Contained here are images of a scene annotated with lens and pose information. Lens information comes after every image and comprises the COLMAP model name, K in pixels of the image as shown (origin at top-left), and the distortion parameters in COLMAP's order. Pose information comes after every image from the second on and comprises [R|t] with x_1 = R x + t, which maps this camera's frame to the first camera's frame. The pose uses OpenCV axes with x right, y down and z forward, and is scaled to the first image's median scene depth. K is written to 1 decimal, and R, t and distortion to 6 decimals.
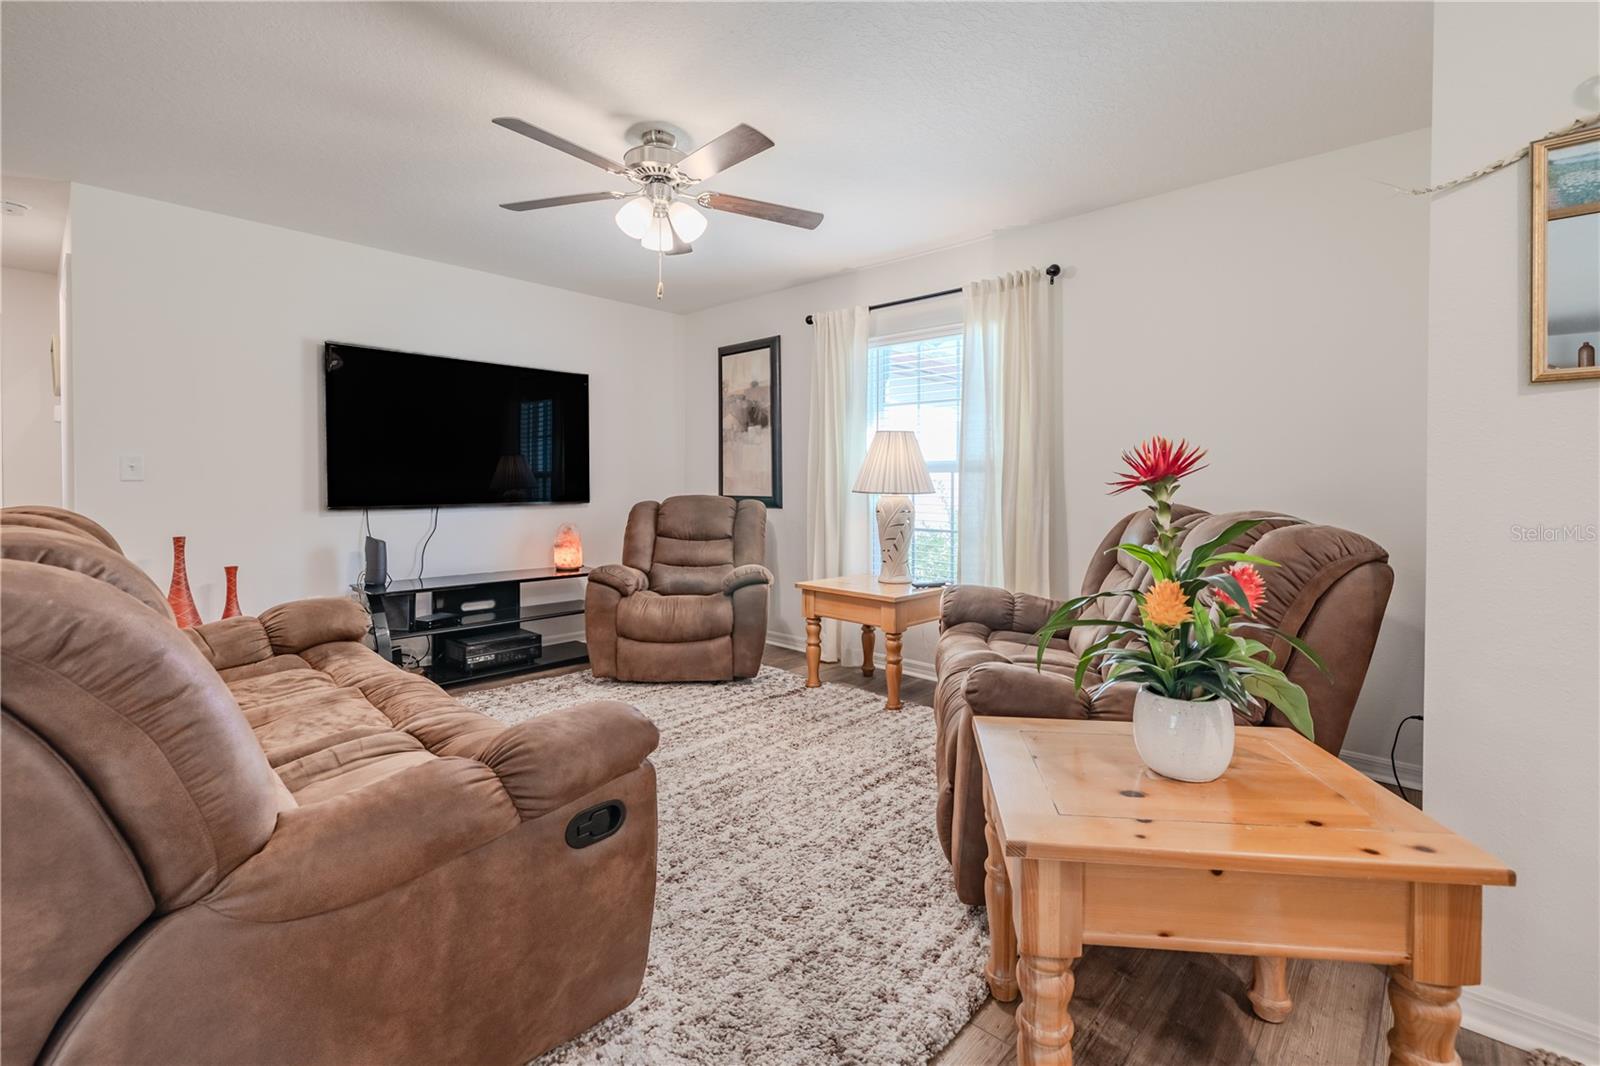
lens RADIAL K [[699.1, 0, 859.0], [0, 699.1, 496.6], [0, 0, 1]] dist [-0.001260, -0.000001]
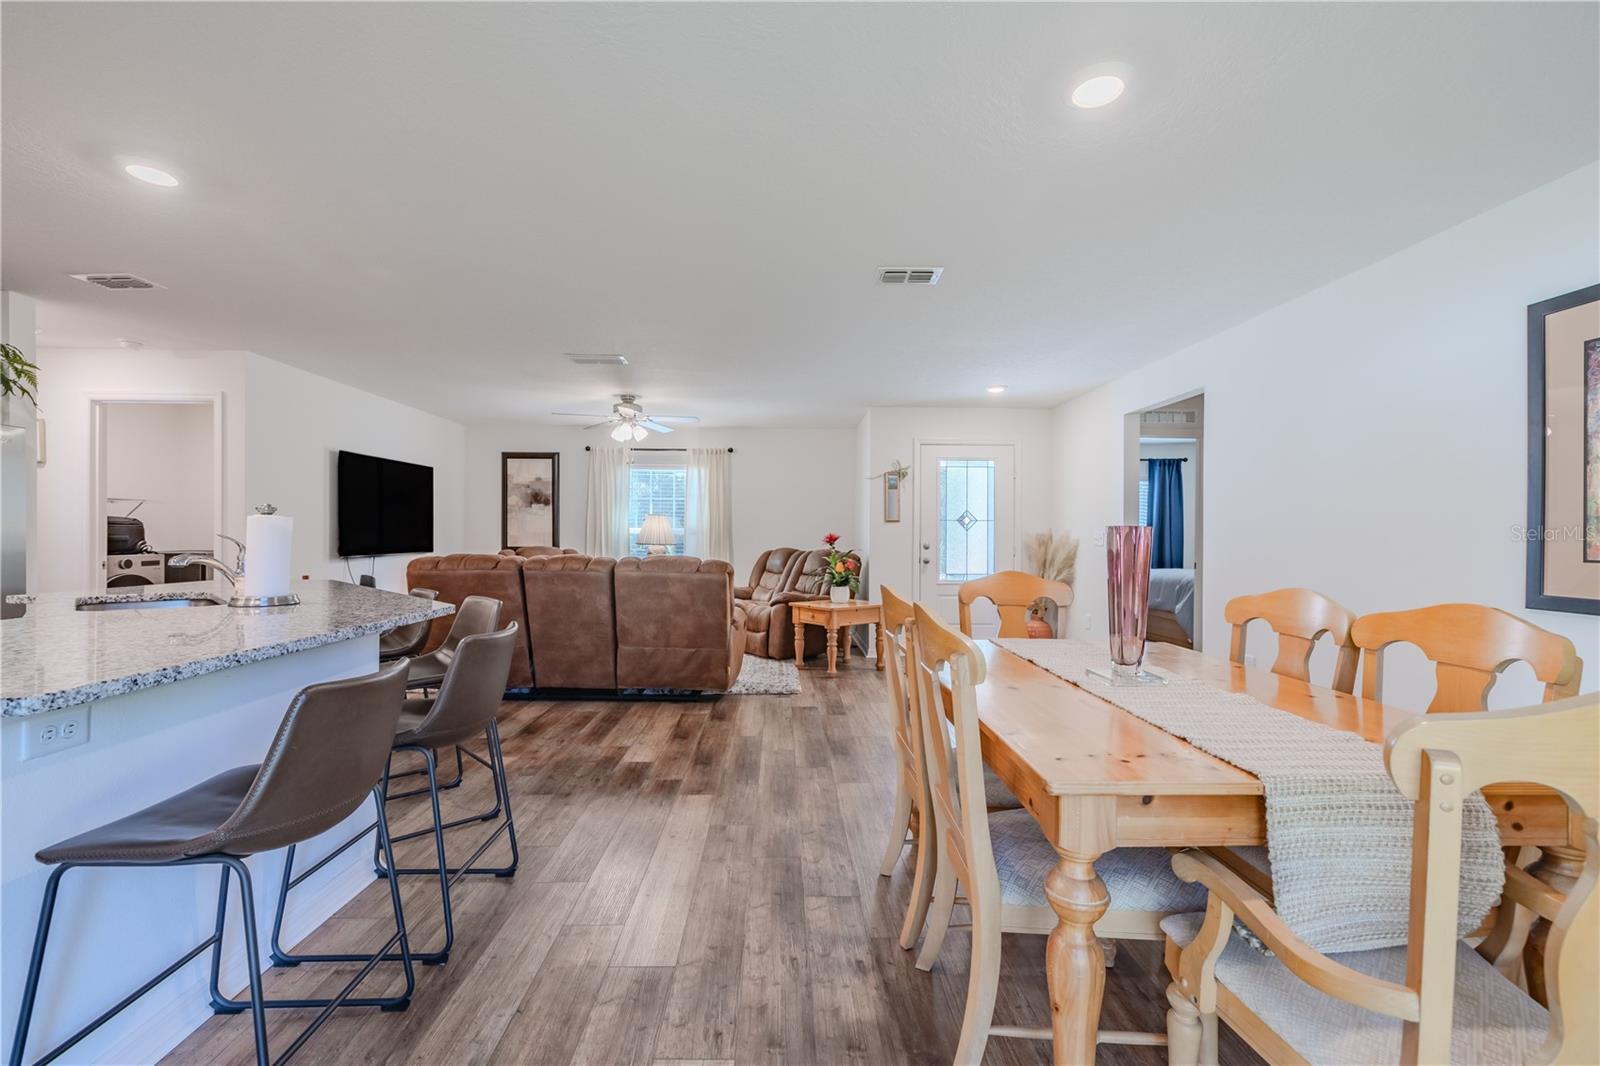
lens RADIAL K [[697.3, 0, 800.0], [0, 697.3, 533.0], [0, 0, 1]] dist [0.003343, 0.000203]
pose [[0.749092, 0.003119, 0.662458, -1.284673], [0.006020, 0.999916, -0.011515, -0.017573], [-0.662438, 0.012614, 0.749010, -1.063225]]
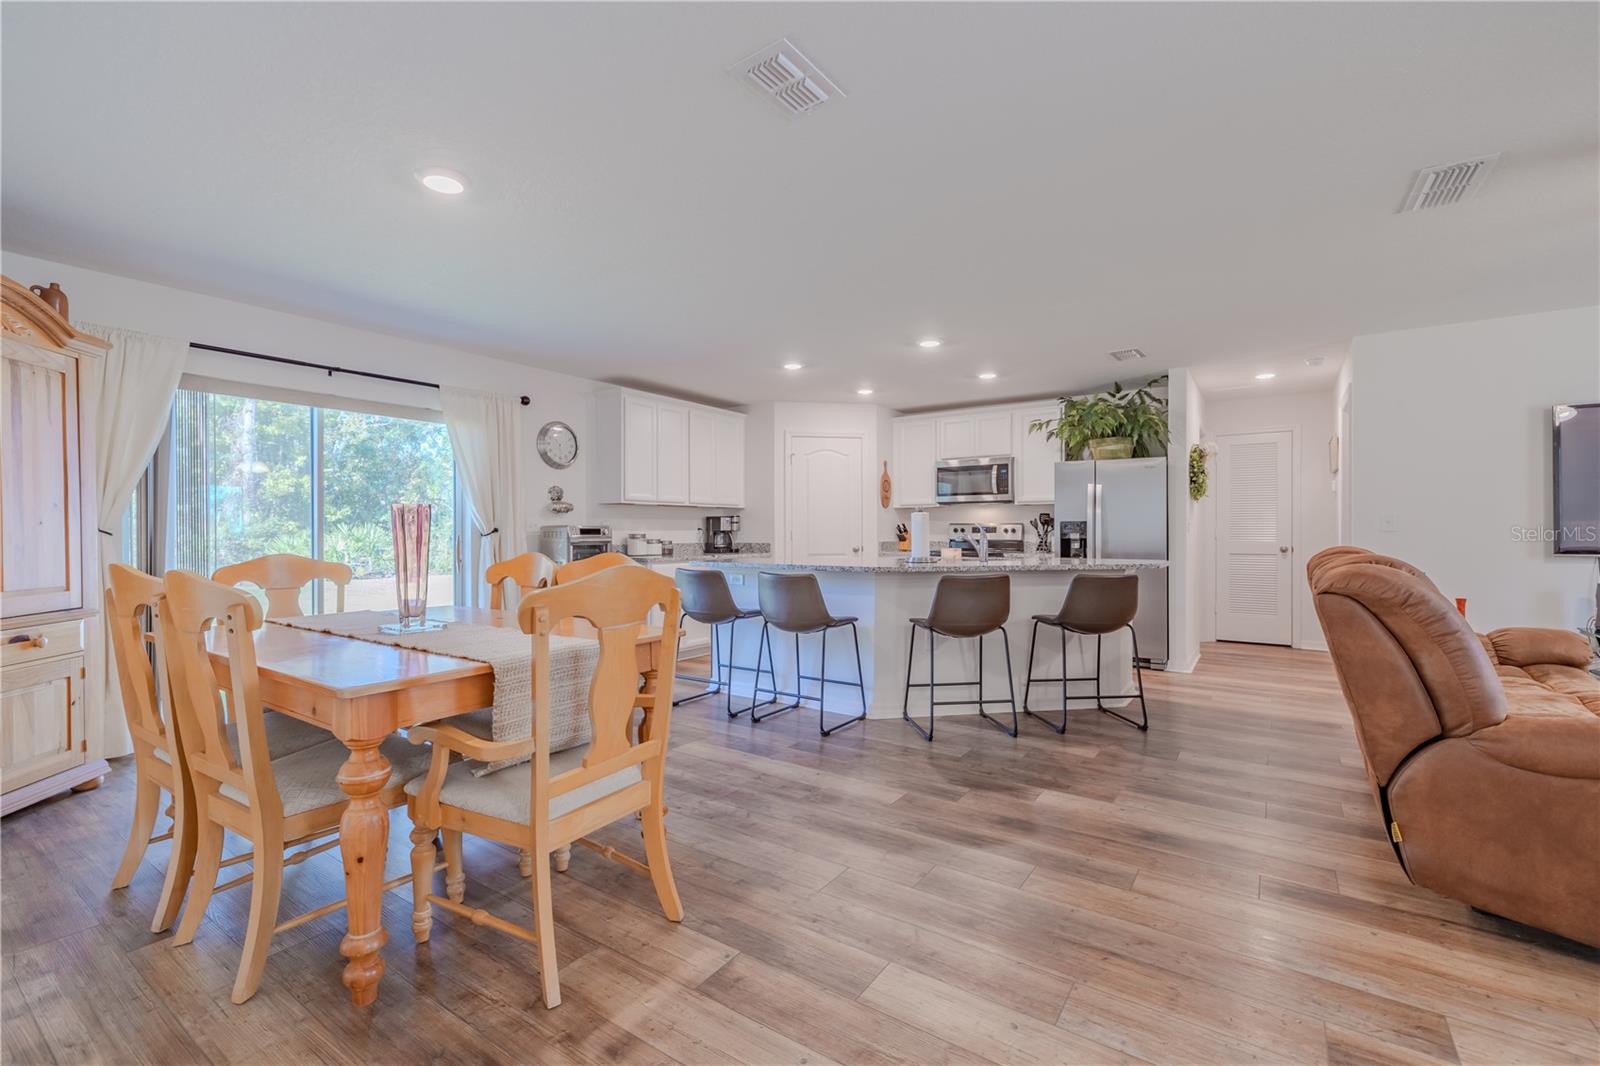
lens RADIAL K [[688.8, 0, 780.3], [0, 688.8, 534.3], [0, 0, 1]] dist [0.001741, 0.000311]
pose [[0.072066, -0.003896, -0.997392, 0.304609], [-0.013732, 0.999894, -0.004898, 0.007853], [0.997305, 0.014049, 0.072004, -0.376947]]
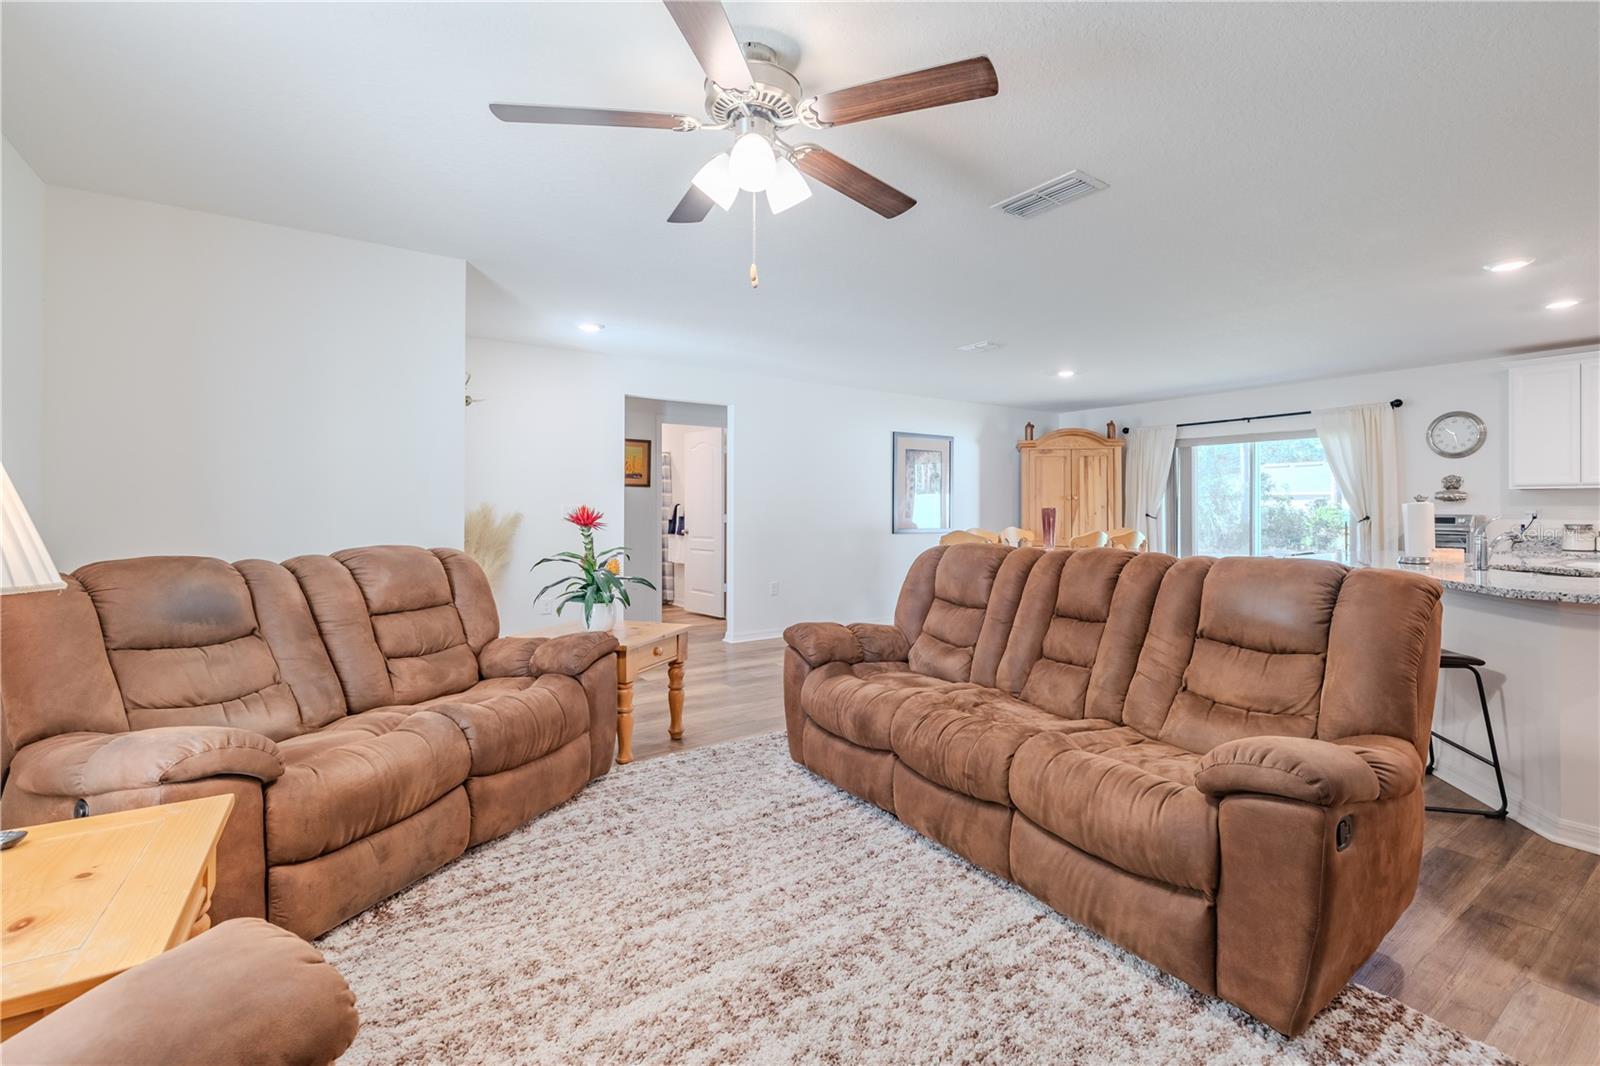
lens RADIAL K [[699.1, 0, 859.0], [0, 699.1, 496.6], [0, 0, 1]] dist [-0.001260, -0.000001]
pose [[-0.973203, -0.005998, 0.229871, -0.499365], [-0.006495, 0.999978, -0.001406, -0.054561], [-0.229858, -0.002862, -0.973220, 1.508743]]
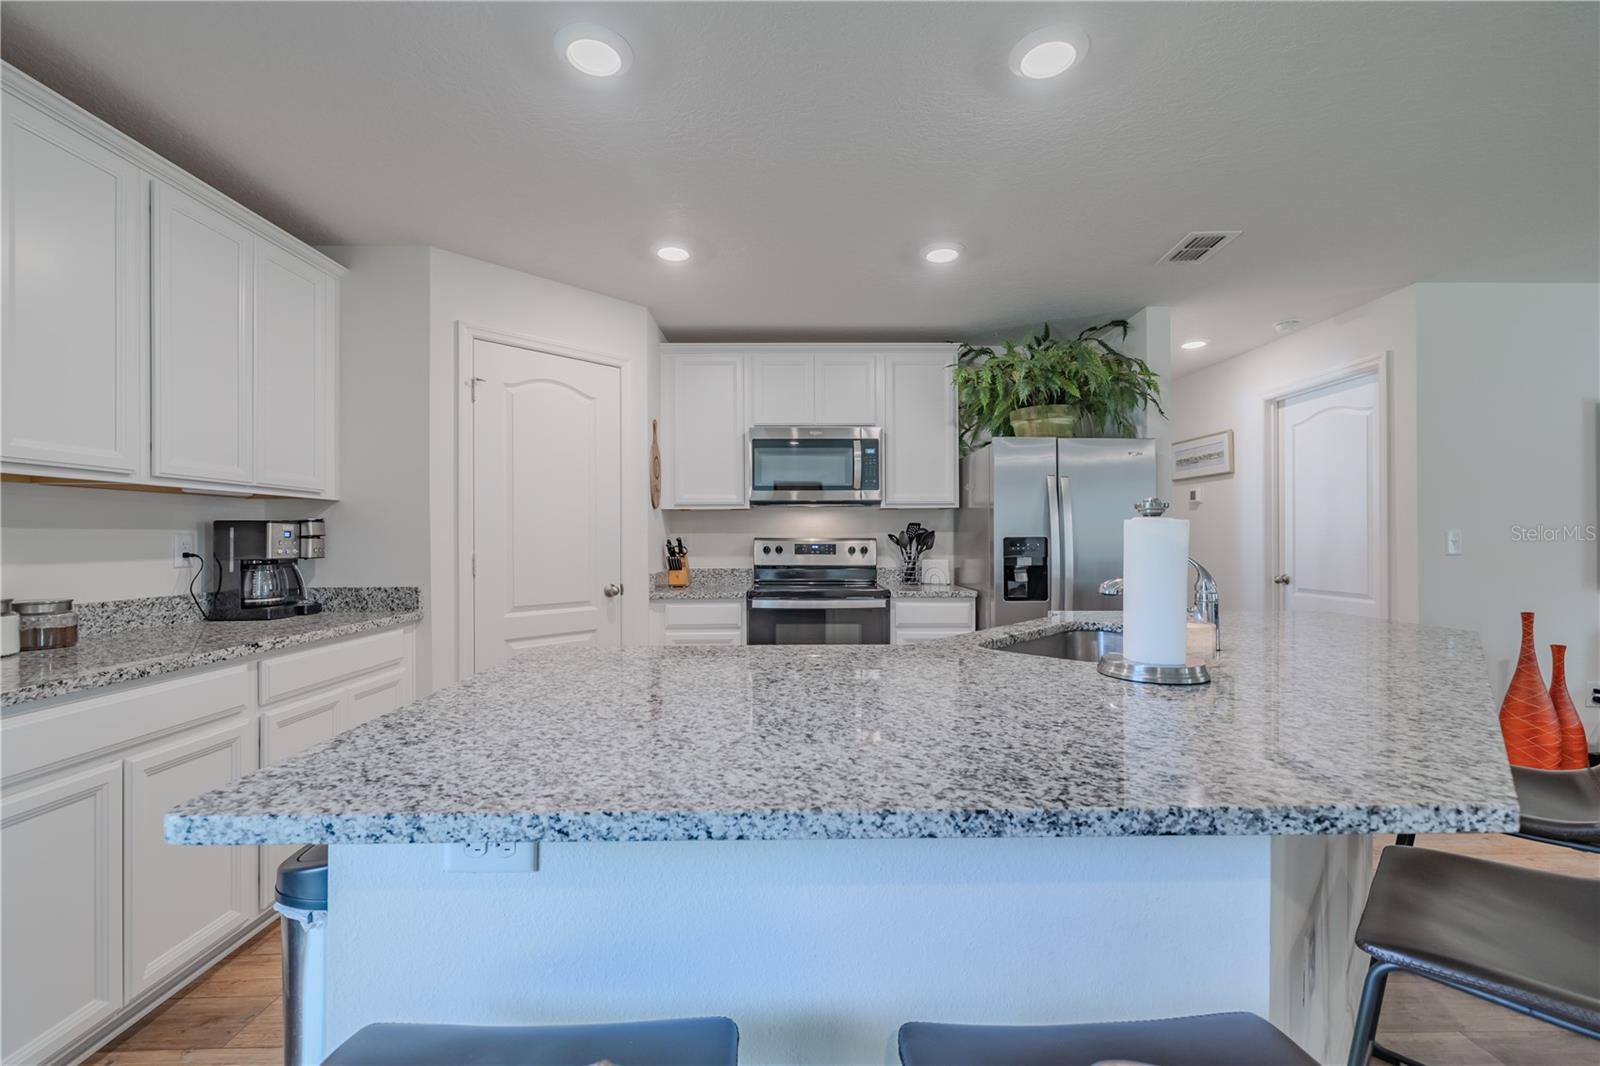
lens RADIAL K [[672.5, 0, 791.5], [0, 672.5, 541.1], [0, 0, 1]] dist [0.000286, 0.000086]
pose [[0.656234, -0.004738, -0.754543, -1.011652], [-0.004460, 0.999938, -0.010157, -0.031213], [0.754545, 0.010030, 0.656172, -0.469747]]
